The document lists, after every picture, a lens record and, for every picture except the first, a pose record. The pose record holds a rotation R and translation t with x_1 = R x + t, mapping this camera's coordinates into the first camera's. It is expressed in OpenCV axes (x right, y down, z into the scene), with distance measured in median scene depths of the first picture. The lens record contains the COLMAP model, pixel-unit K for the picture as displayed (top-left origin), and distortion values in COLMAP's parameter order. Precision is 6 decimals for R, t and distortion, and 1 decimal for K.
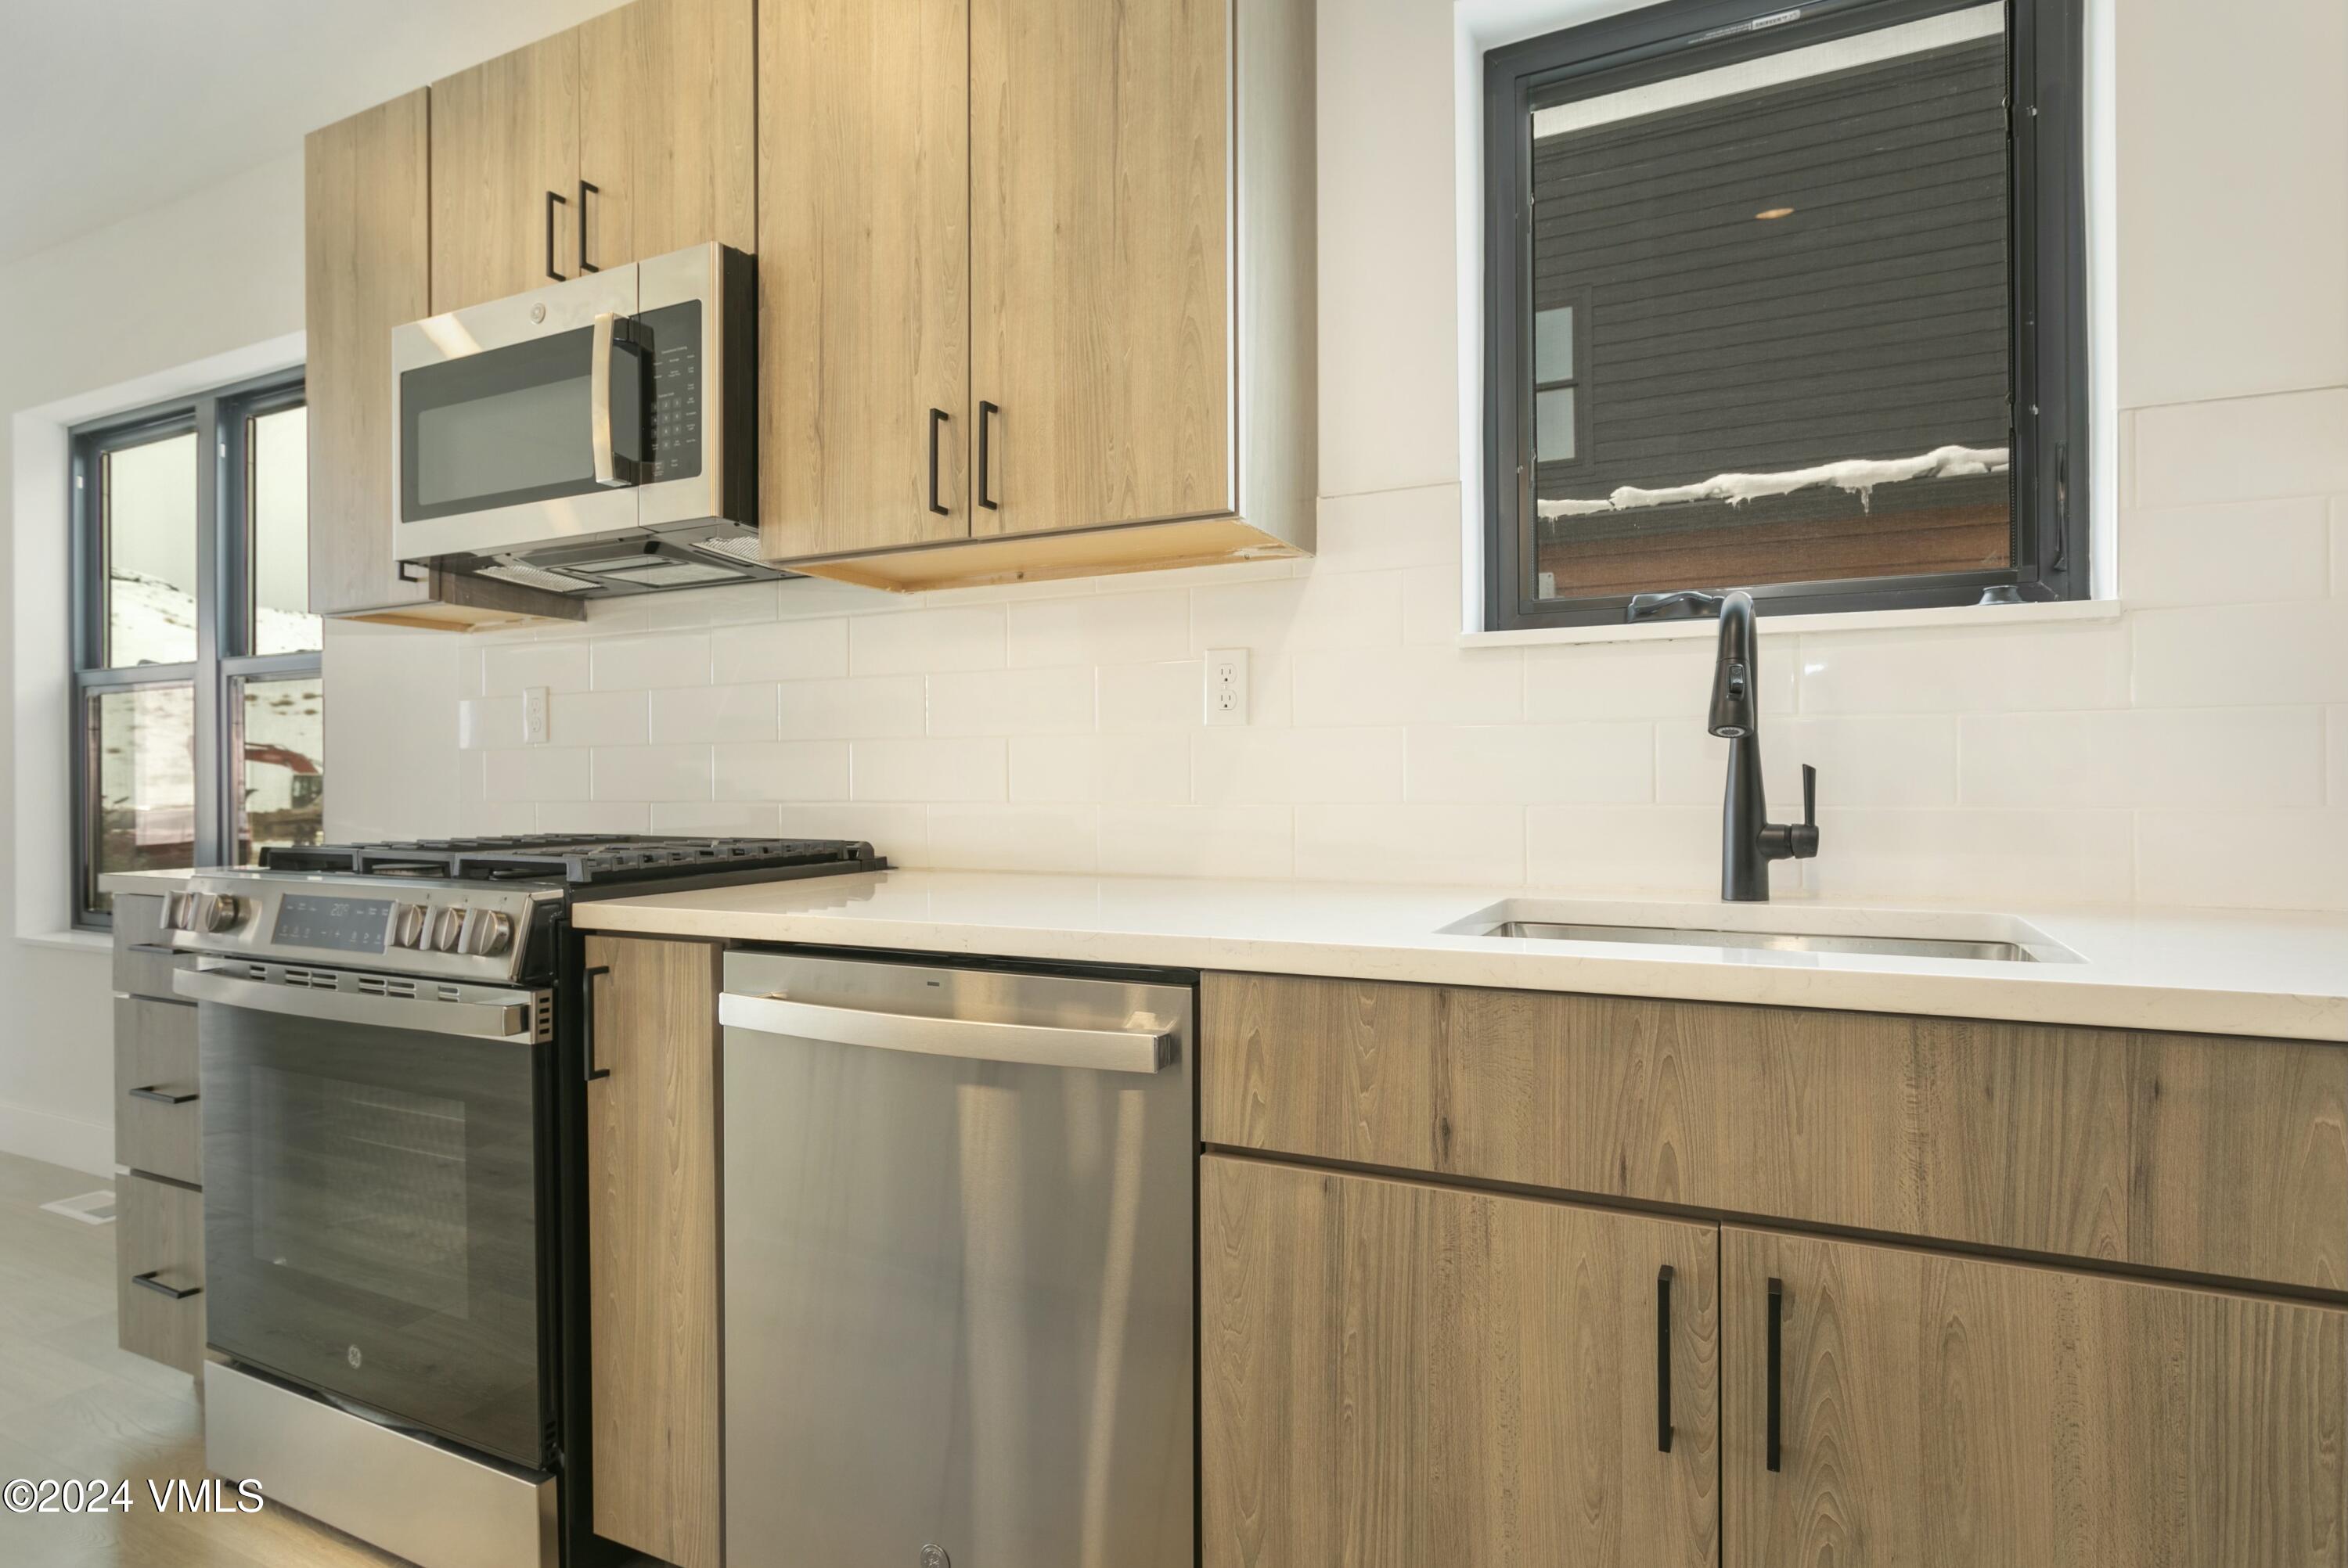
lens RADIAL K [[1244.7, 0, 1174.0], [0, 1244.7, 784.0], [0, 0, 1]] dist [-0.000920, 0.000121]
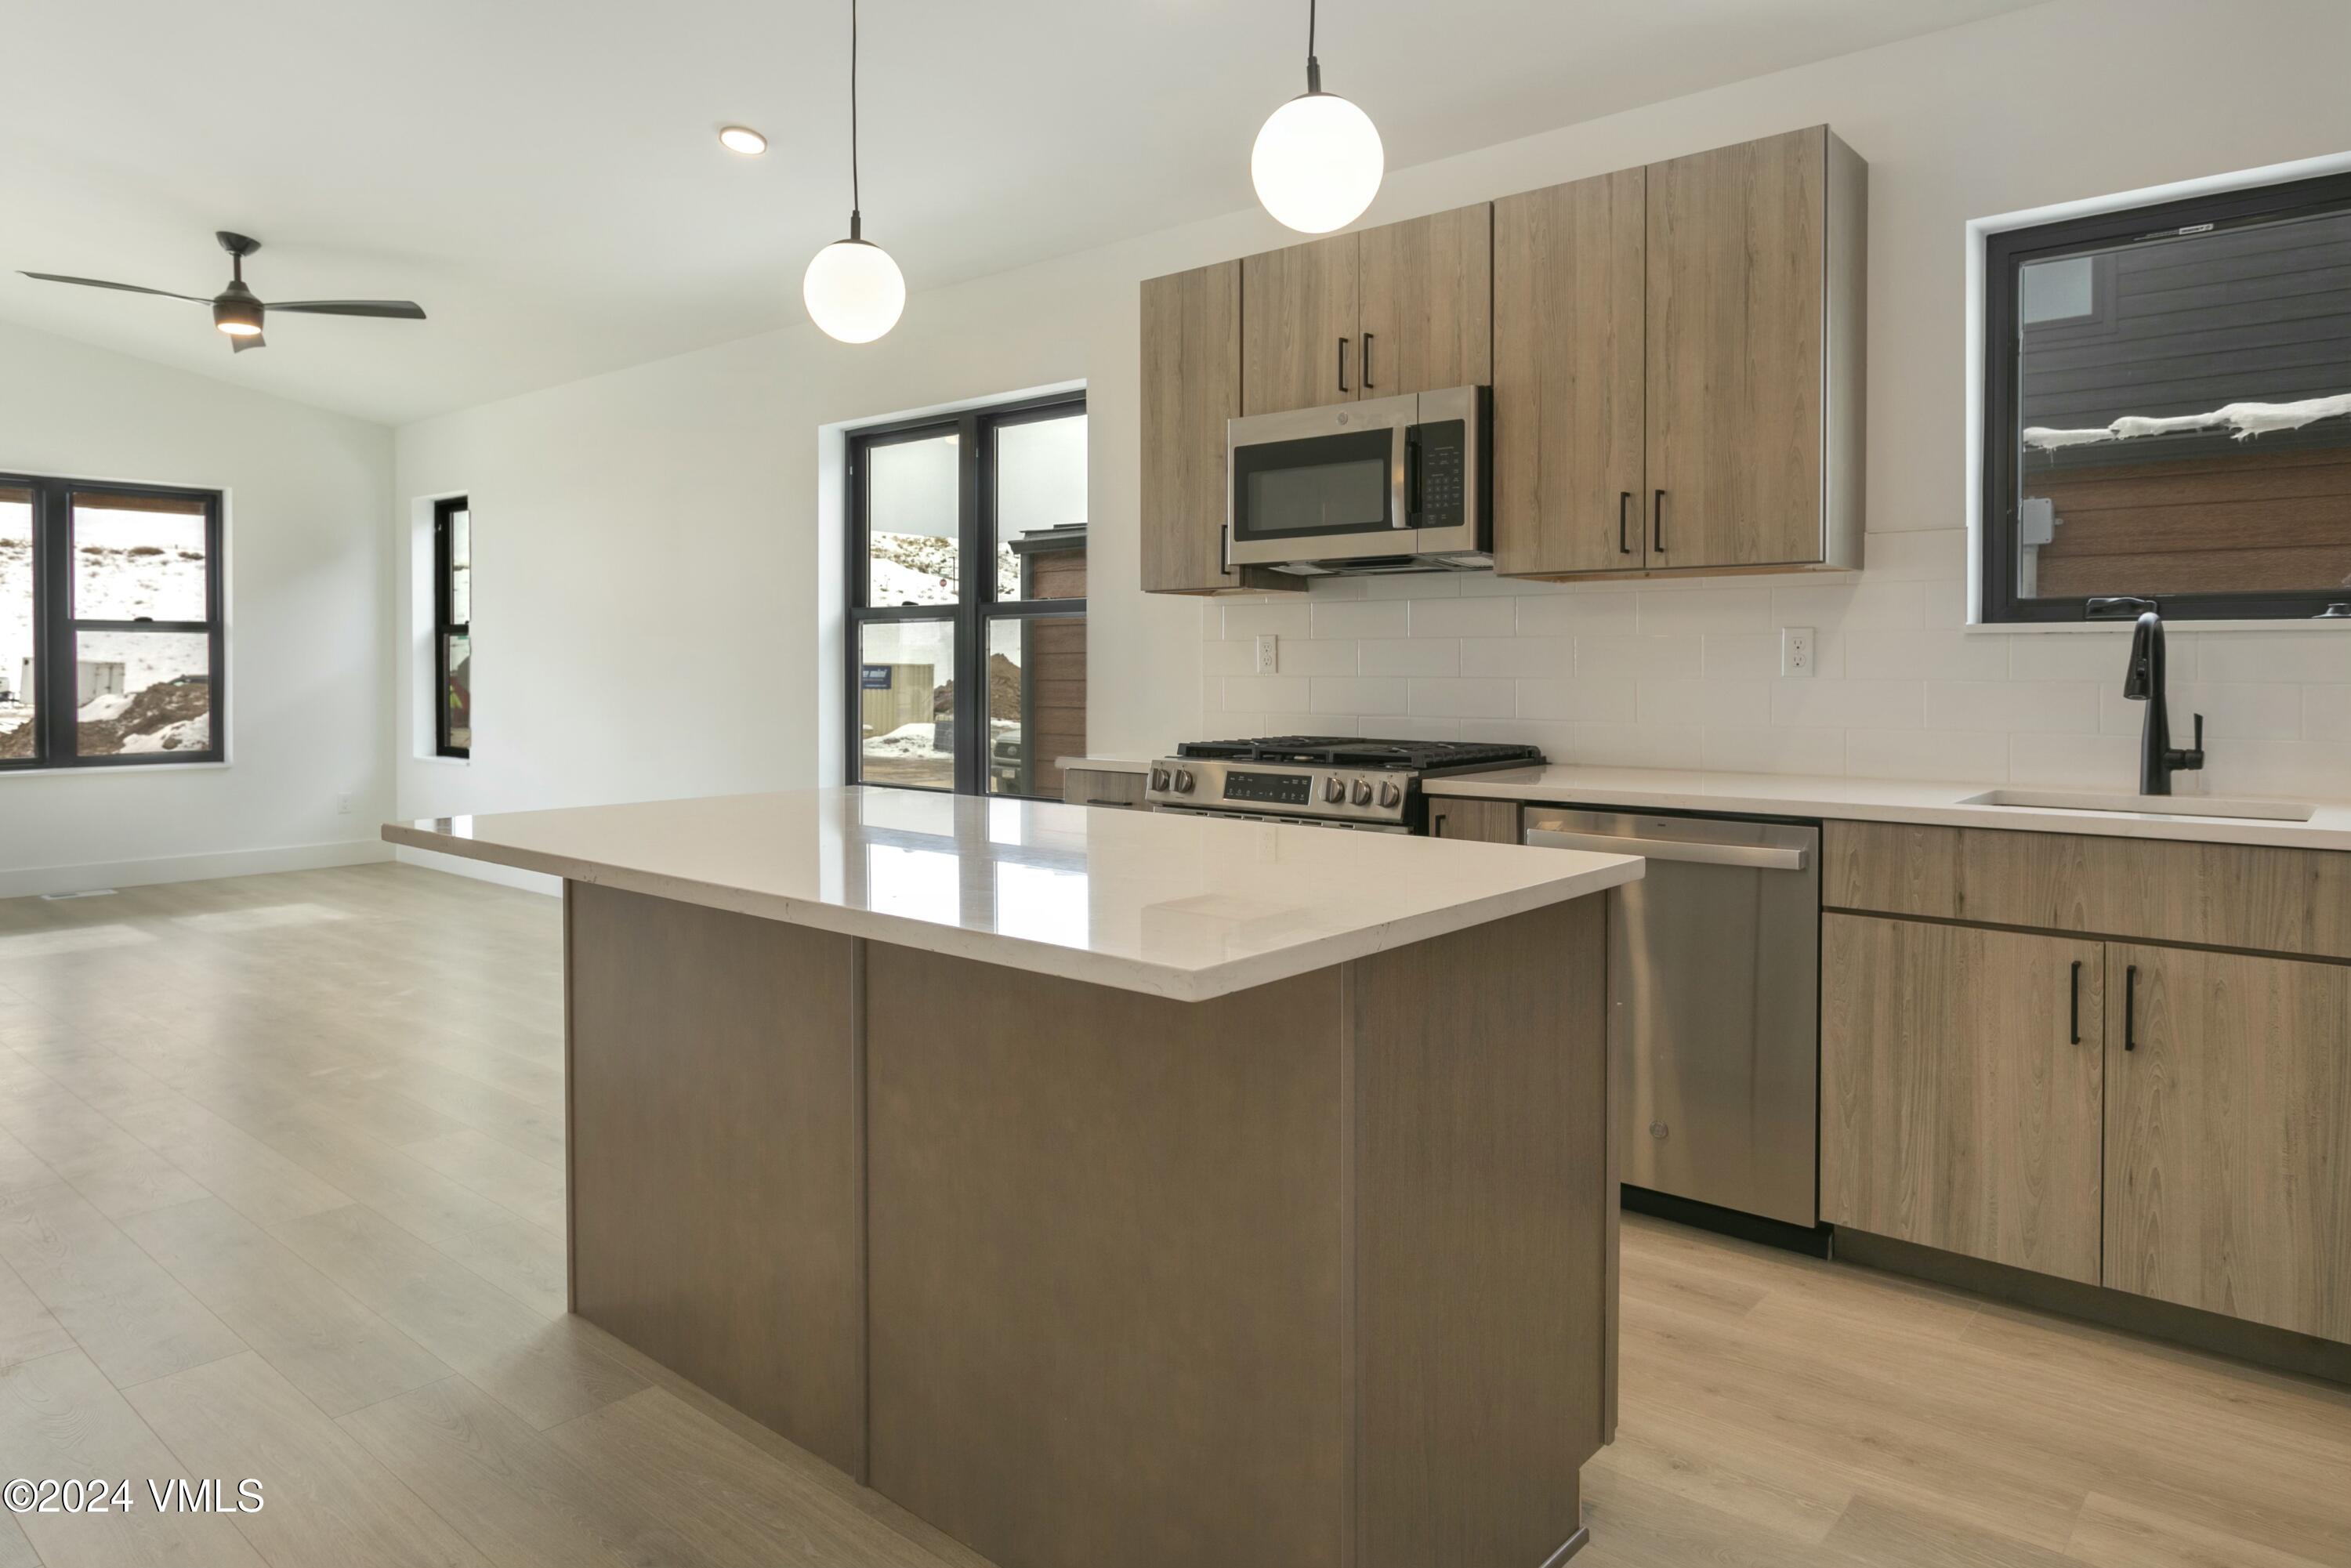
lens RADIAL K [[1468.6, 0, 1177.9], [0, 1468.6, 682.0], [0, 0, 1]] dist [-0.001526, 0.002483]
pose [[0.968467, 0.007958, -0.249016, -0.318782], [-0.005620, 0.999933, 0.010098, -0.069308], [0.249080, -0.008380, 0.968447, -1.226712]]
